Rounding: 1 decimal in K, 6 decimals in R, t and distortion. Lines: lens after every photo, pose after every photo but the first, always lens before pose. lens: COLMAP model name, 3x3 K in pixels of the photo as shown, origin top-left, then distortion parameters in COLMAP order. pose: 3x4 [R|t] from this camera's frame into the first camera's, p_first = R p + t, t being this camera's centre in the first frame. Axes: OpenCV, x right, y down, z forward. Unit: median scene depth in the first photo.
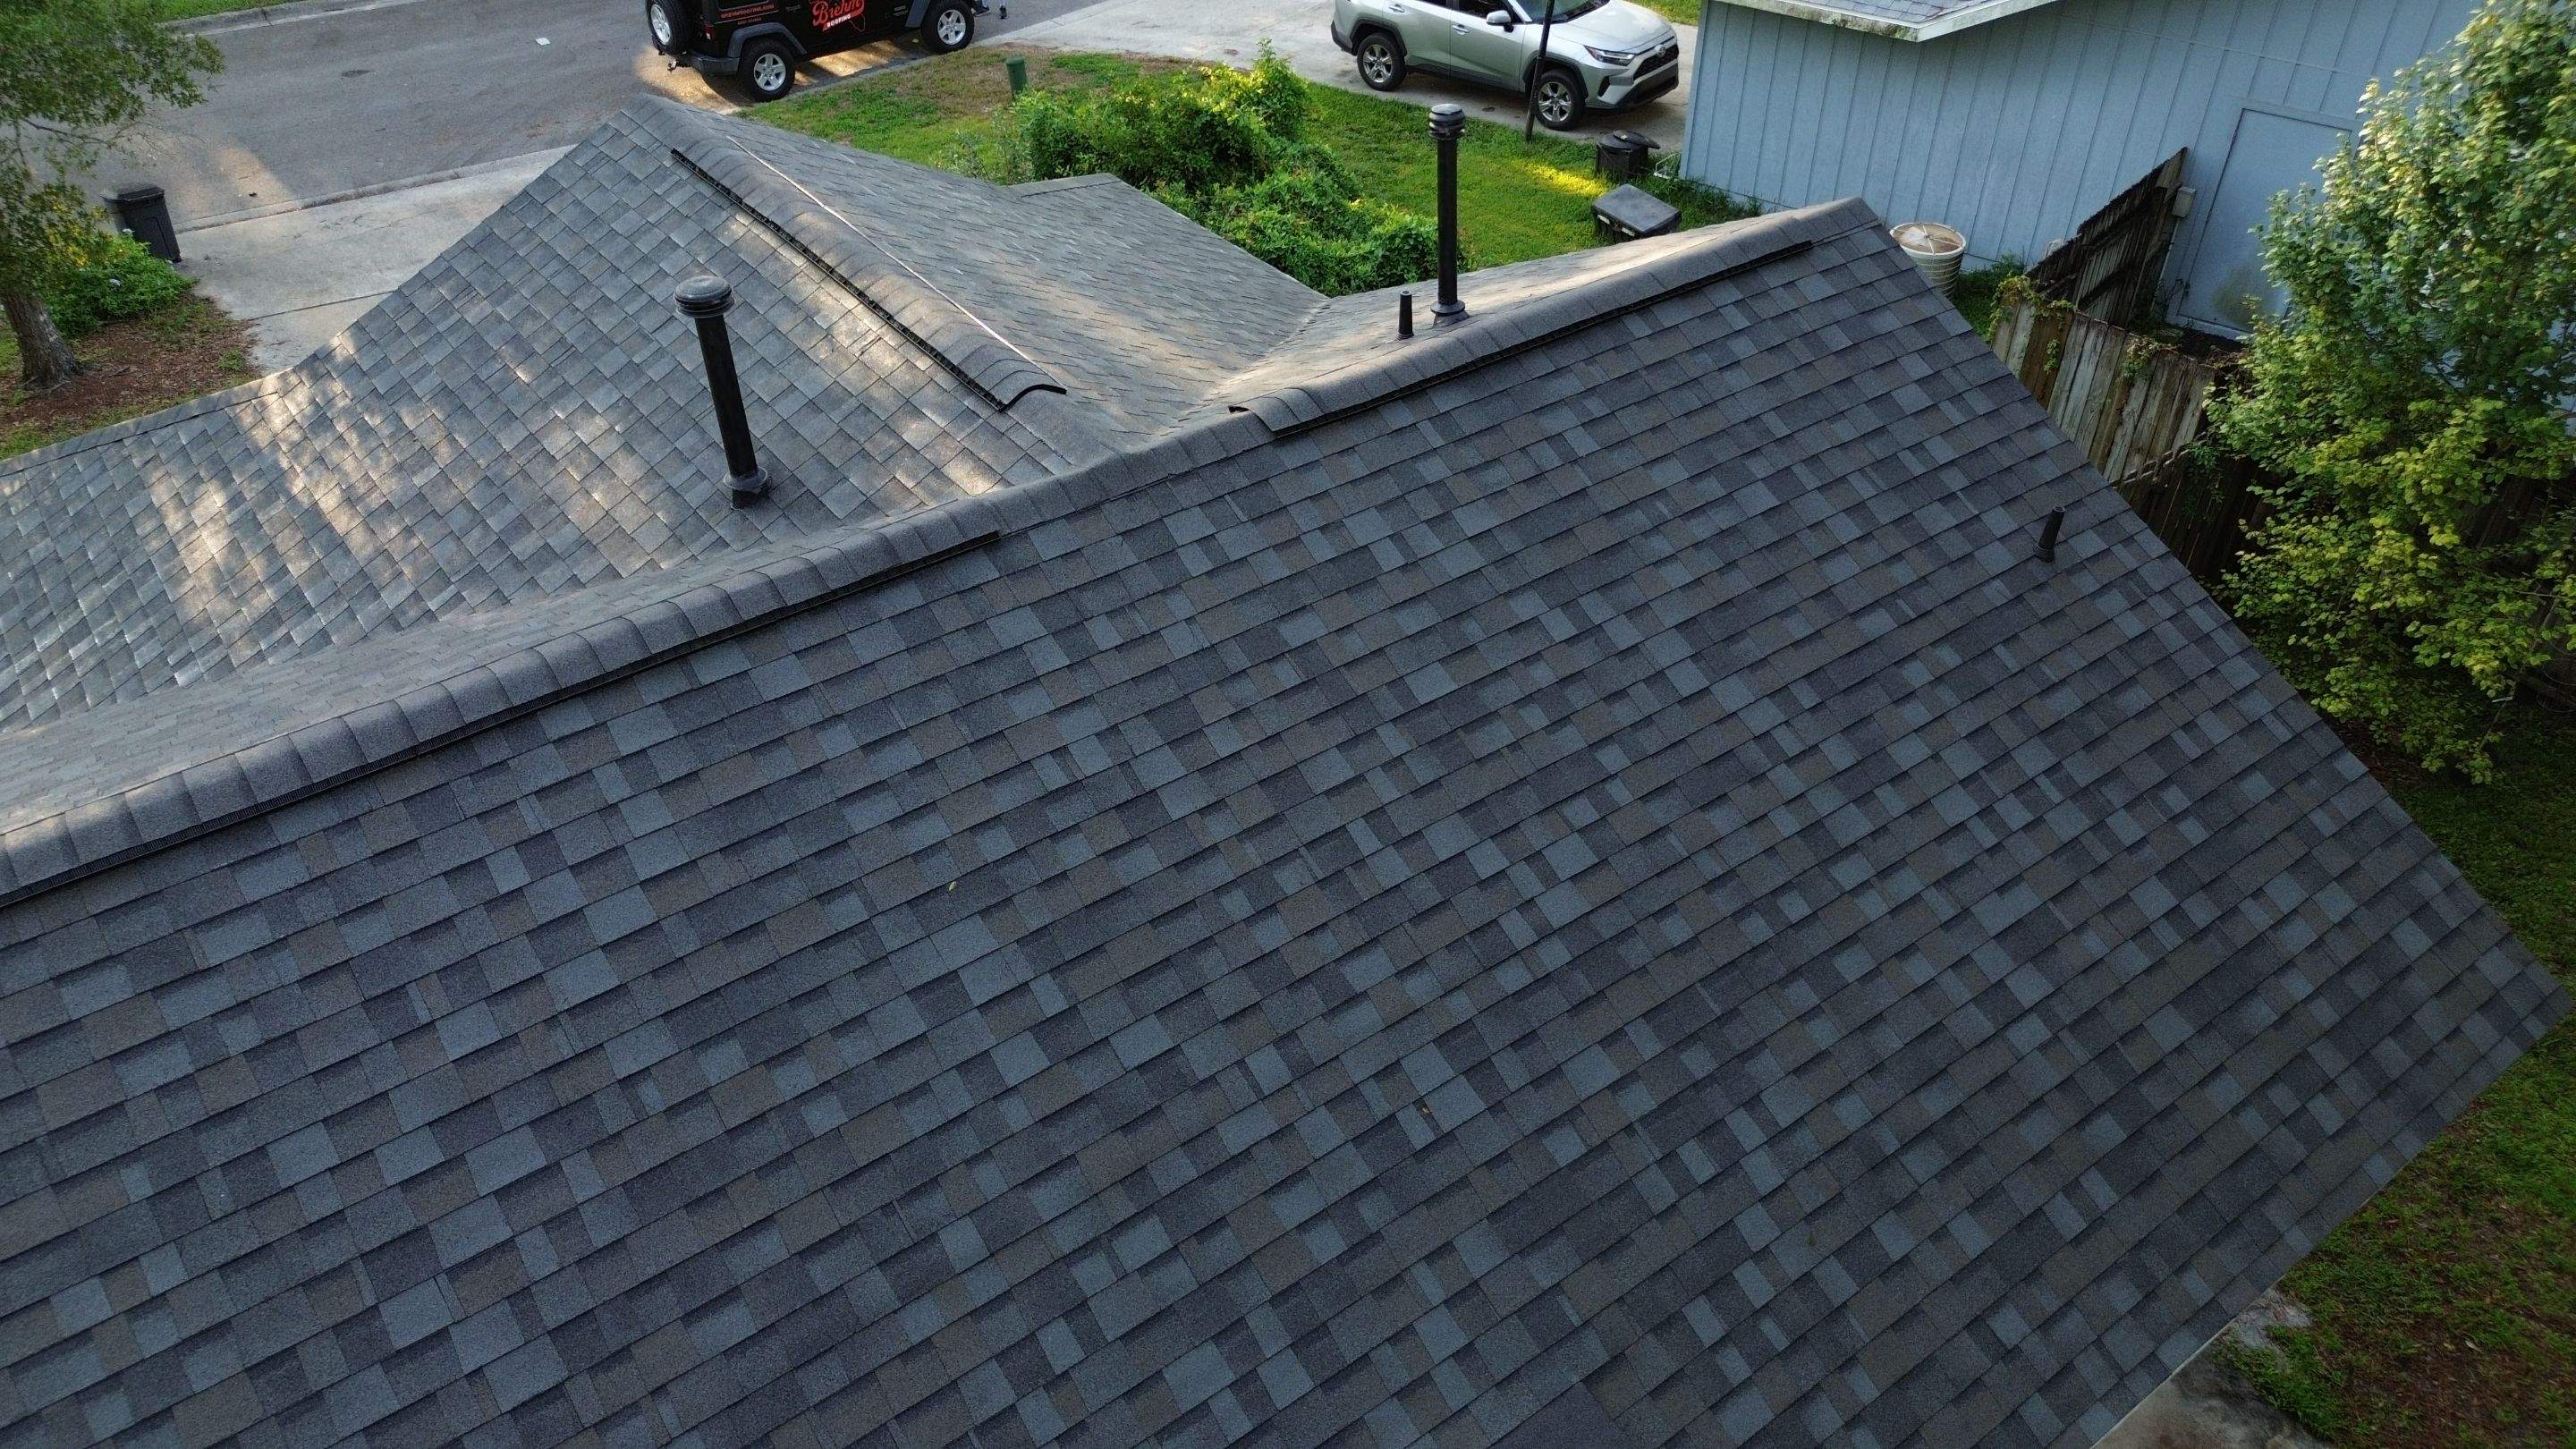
lens RADIAL K [[1830.3, 0, 1287.4], [0, 1830.3, 730.5], [0, 0, 1]] dist [0.072704, -0.067274]
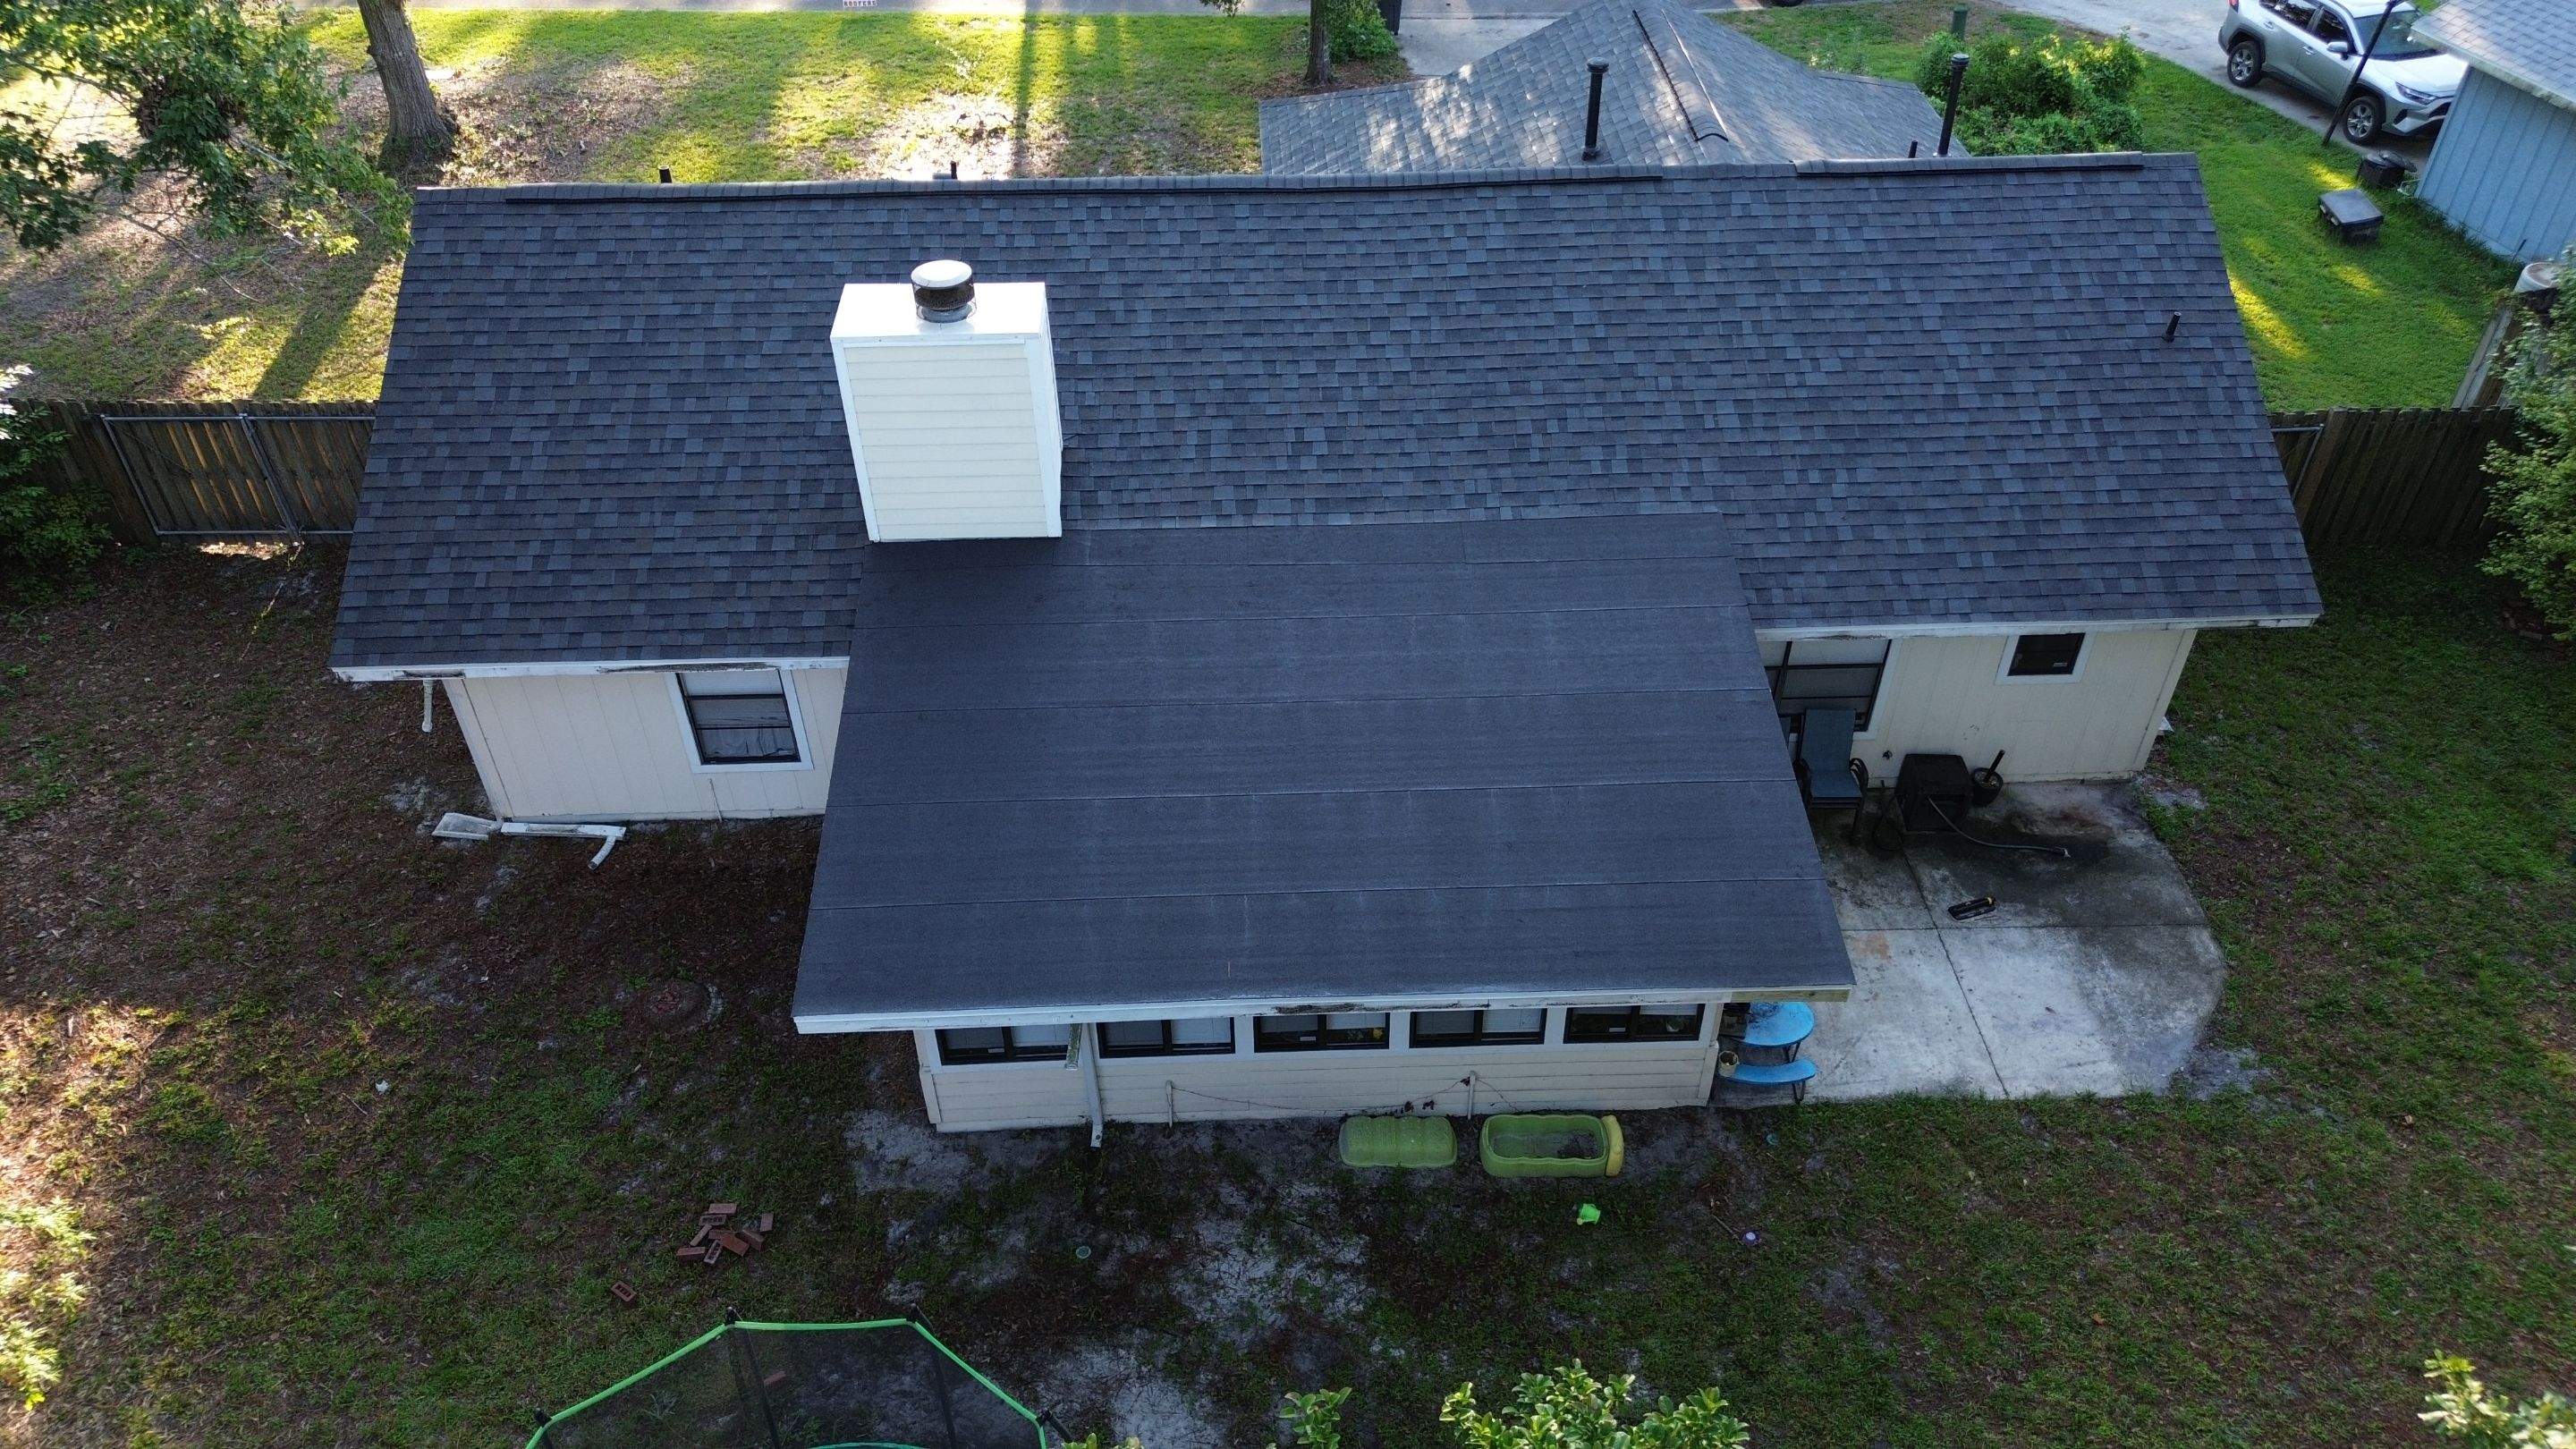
lens RADIAL K [[1830.3, 0, 1289.0], [0, 1830.3, 731.0], [0, 0, 1]] dist [0.072704, -0.067274]
pose [[0.824348, 0.365048, -0.432655, 0.643757], [-0.346141, 0.929817, 0.125011, 0.372647], [0.447925, 0.046707, 0.892851, -1.176883]]
